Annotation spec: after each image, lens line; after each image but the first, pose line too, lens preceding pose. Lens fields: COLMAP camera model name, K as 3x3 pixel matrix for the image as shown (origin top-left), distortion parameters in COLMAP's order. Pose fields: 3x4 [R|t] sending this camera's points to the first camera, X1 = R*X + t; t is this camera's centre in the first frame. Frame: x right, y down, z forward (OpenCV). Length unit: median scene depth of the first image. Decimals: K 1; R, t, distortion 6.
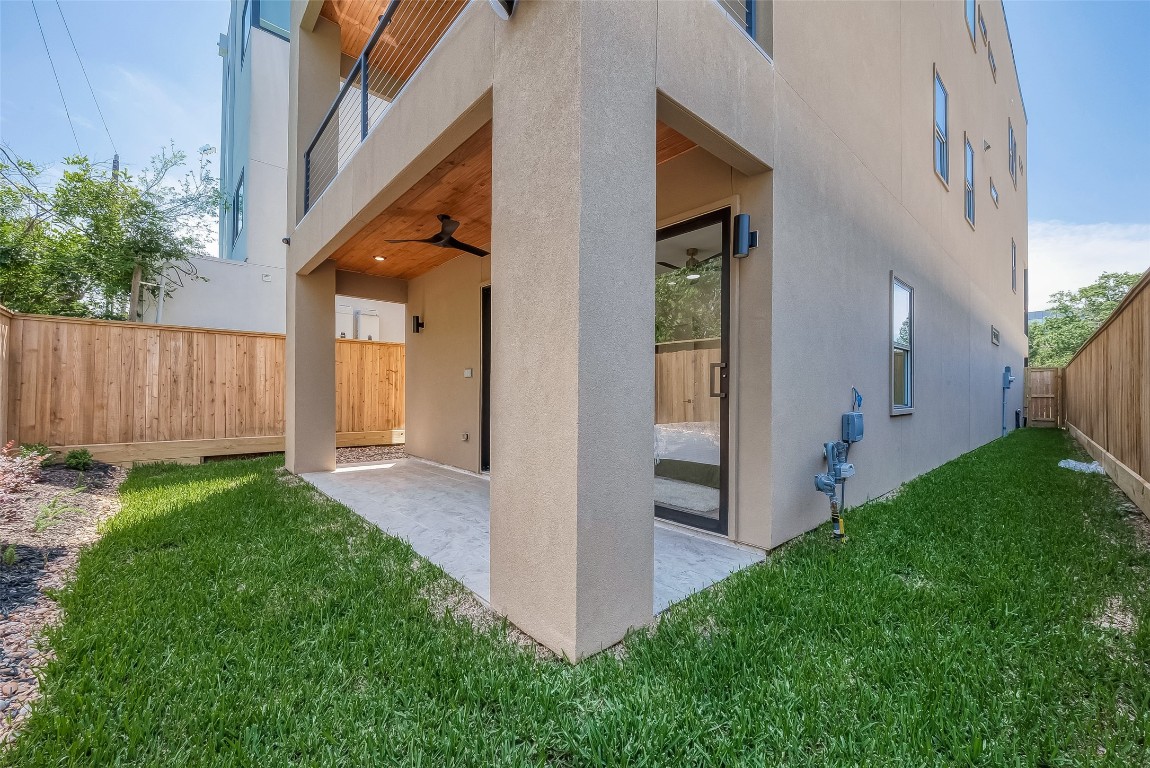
lens RADIAL K [[453.4, 0, 577.0], [0, 453.4, 385.1], [0, 0, 1]] dist [0.000155, 0.000246]
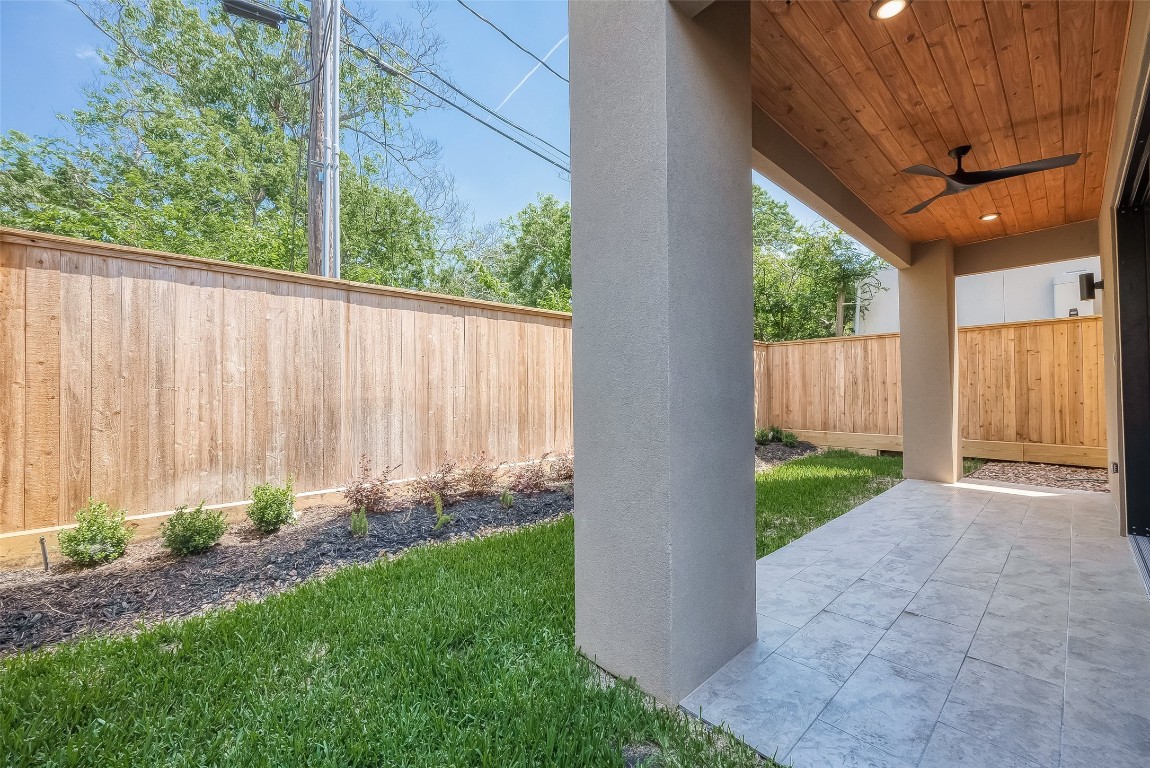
lens RADIAL K [[453.4, 0, 577.0], [0, 453.4, 385.1], [0, 0, 1]] dist [0.000155, 0.000246]
pose [[0.011930, -0.017224, -0.999780, 0.310458], [0.026008, 0.999519, -0.016909, -0.001674], [0.999591, -0.025801, 0.012372, 0.283884]]
